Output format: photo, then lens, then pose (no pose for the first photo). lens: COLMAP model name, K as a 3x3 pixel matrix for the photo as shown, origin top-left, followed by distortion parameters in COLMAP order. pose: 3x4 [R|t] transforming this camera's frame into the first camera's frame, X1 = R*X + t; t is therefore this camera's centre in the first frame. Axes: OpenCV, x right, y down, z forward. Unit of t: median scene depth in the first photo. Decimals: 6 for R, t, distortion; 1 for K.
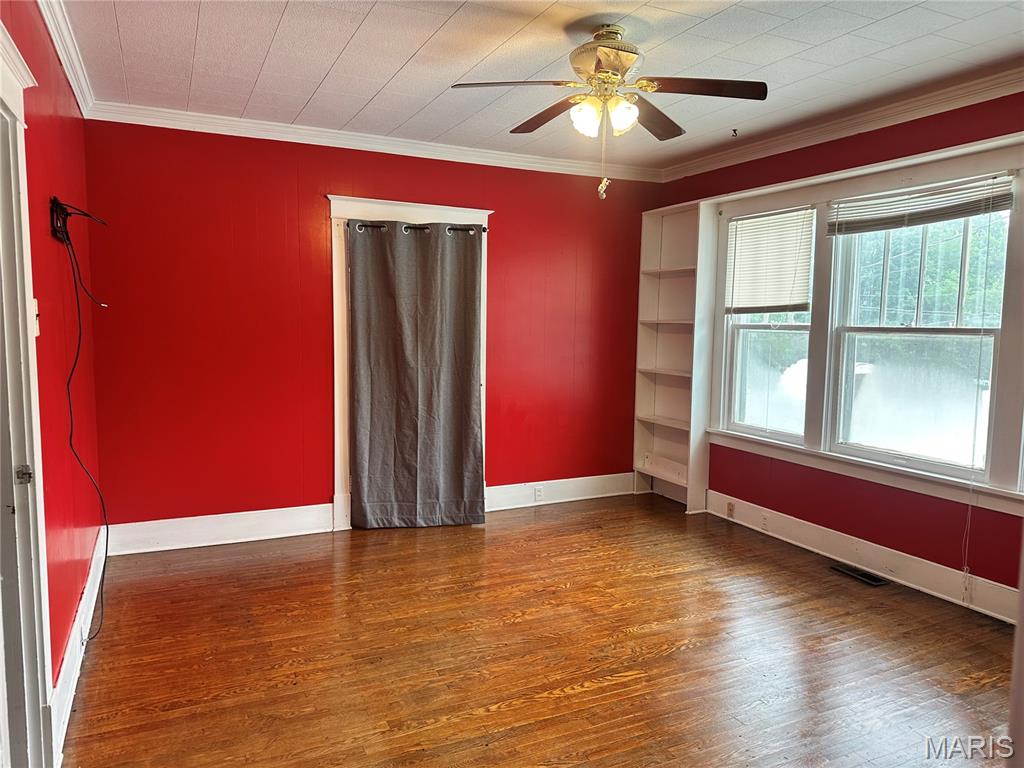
lens RADIAL K [[714.3, 0, 512.0], [0, 714.3, 384.0], [0, 0, 1]] dist [0.119062, -0.144371]
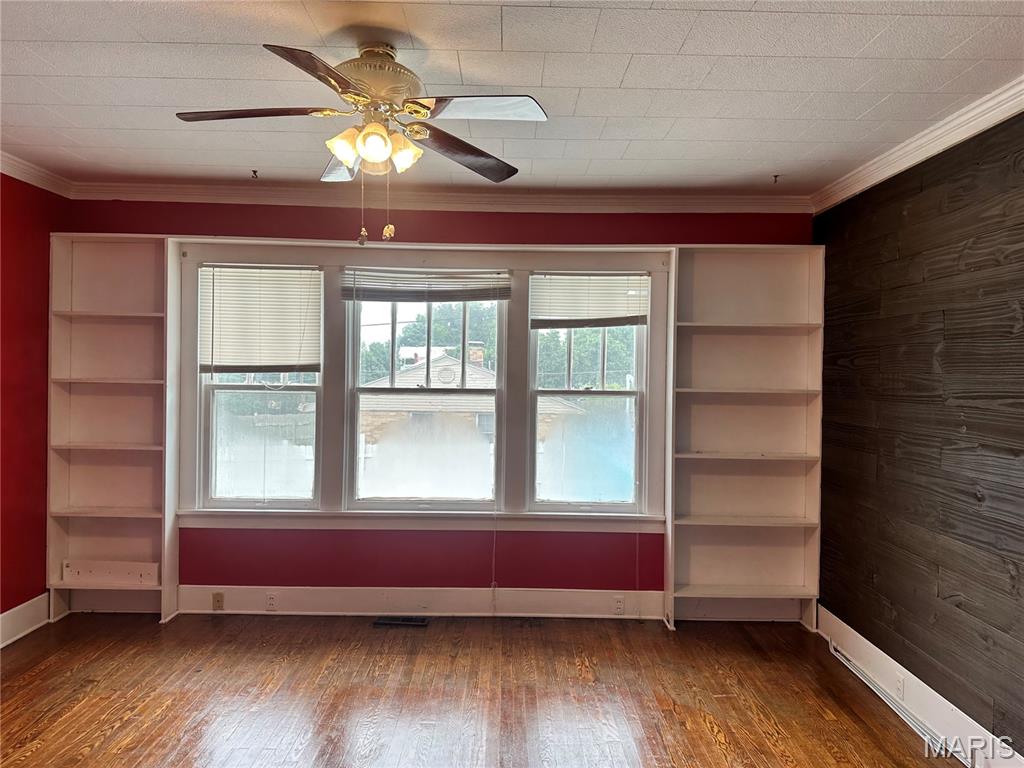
lens RADIAL K [[721.0, 0, 512.5], [0, 721.0, 382.2], [0, 0, 1]] dist [0.023457, -0.016050]
pose [[0.427795, -0.017446, 0.903707, -0.341244], [0.070537, 0.997409, -0.014136, -0.050858], [-0.901119, 0.069792, 0.427917, 0.322685]]
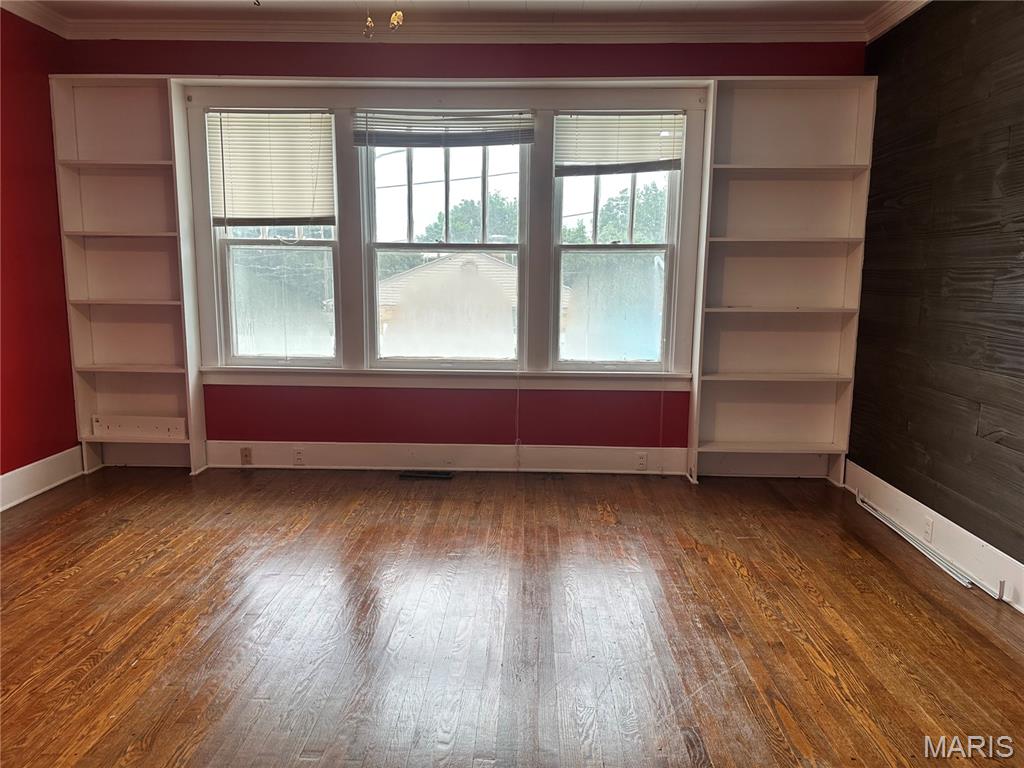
lens RADIAL K [[717.9, 0, 512.0], [0, 717.9, 384.0], [0, 0, 1]] dist [0.052795, -0.058701]
pose [[0.458918, -0.142937, 0.876906, -0.321577], [0.075941, 0.989673, 0.121575, 0.007925], [-0.885227, 0.010800, 0.465033, 0.334313]]
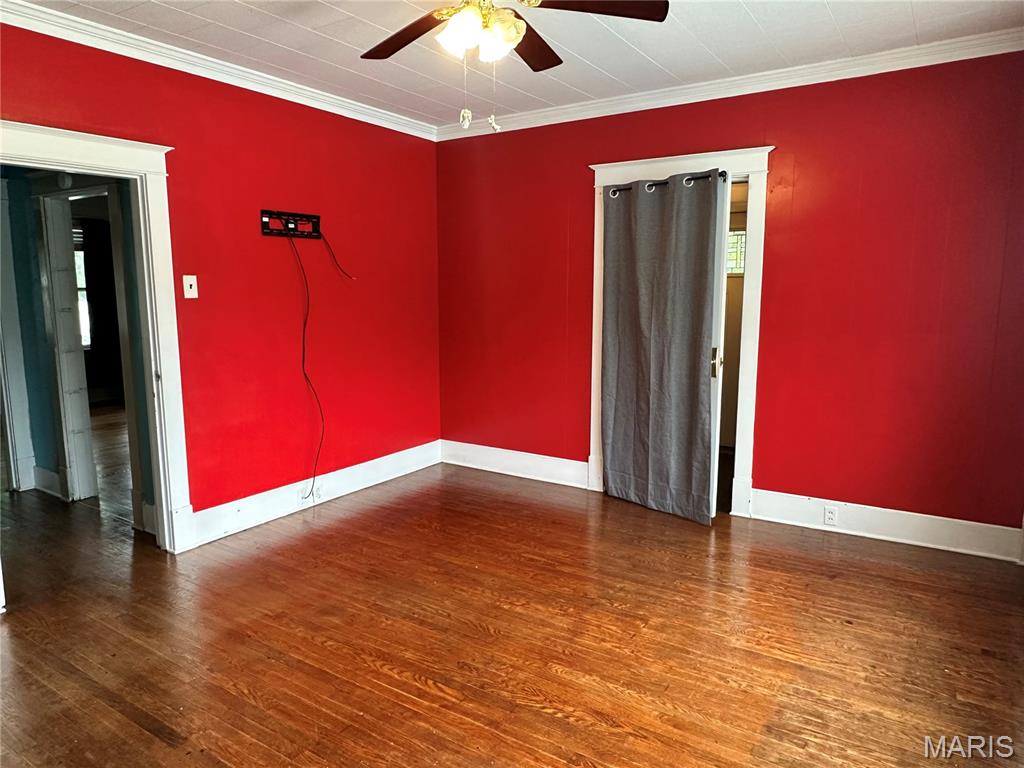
lens RADIAL K [[677.9, 0, 512.0], [0, 677.9, 384.0], [0, 0, 1]] dist [0.004926, 0.000816]
pose [[0.518182, 0.107420, -0.848497, 0.518478], [-0.070788, 0.994064, 0.082617, -0.022441], [0.852336, 0.017253, 0.522711, 0.389404]]
